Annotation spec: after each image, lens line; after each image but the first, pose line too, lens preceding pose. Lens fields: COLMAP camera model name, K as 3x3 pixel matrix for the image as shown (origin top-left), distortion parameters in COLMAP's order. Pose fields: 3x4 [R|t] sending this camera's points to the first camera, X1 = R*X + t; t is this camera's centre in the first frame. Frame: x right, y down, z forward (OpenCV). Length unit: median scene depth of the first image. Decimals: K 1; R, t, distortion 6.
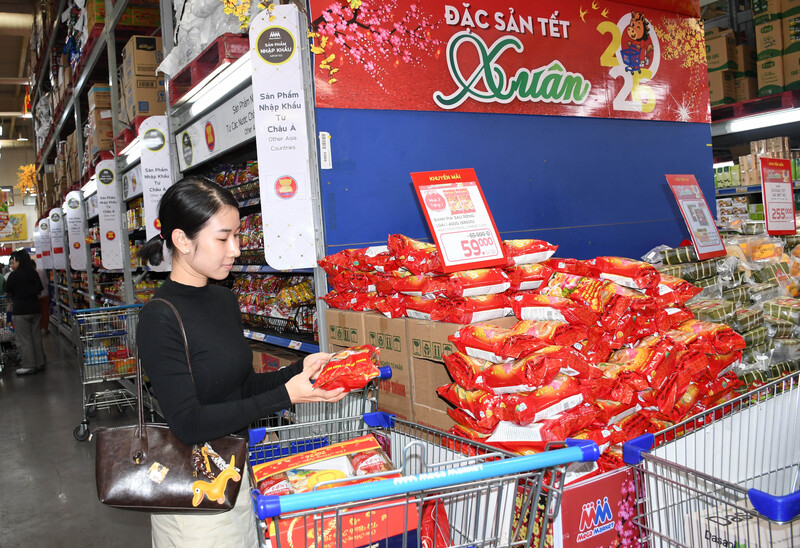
lens RADIAL K [[836.3, 0, 400.3], [0, 836.3, 273.0], [0, 0, 1]] dist [0.005734, 0.000000]
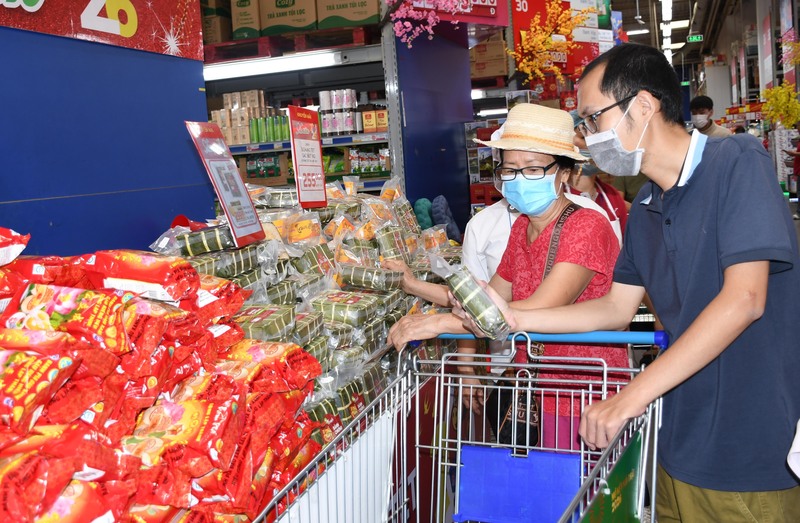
lens RADIAL K [[877.0, 0, 408.7], [0, 877.0, 219.9], [0, 0, 1]] dist [-0.069725, 0.000000]
pose [[0.771790, -0.026872, 0.635309, 0.012944], [0.043472, 0.998999, -0.010556, -0.025787], [-0.634389, 0.035765, 0.772186, 0.380651]]
